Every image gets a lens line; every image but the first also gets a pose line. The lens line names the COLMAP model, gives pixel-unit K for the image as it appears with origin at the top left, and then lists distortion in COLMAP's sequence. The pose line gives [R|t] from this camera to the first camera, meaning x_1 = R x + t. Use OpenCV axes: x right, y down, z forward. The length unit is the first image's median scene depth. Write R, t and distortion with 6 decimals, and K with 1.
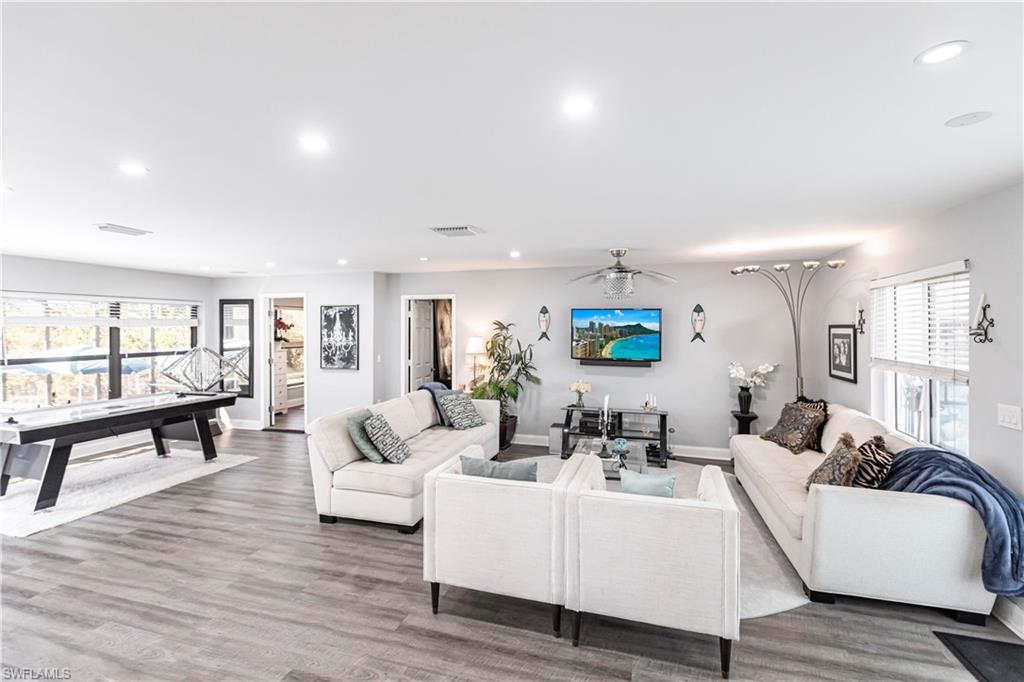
lens RADIAL K [[476.9, 0, 493.5], [0, 476.9, 323.5], [0, 0, 1]] dist [0.005984, 0.001725]
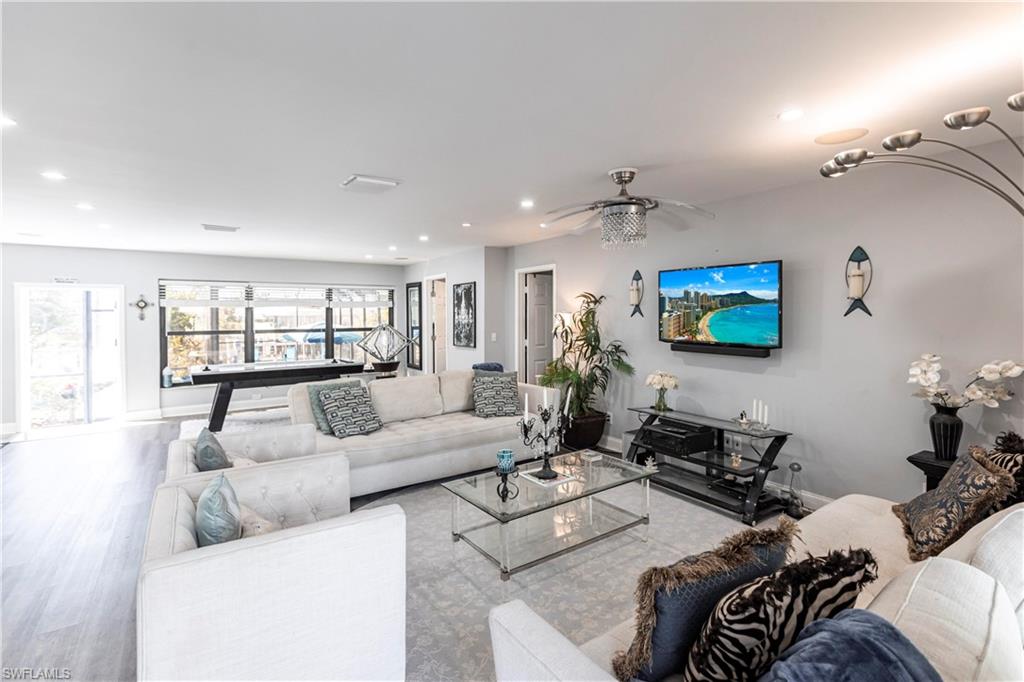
lens RADIAL K [[476.9, 0, 513.8], [0, 476.9, 318.4], [0, 0, 1]] dist [0.005984, 0.001725]
pose [[0.789188, -0.000326, -0.614151, 0.410111], [0.006927, 0.999941, 0.008372, 0.030615], [0.614112, -0.010861, 0.789144, 0.287981]]
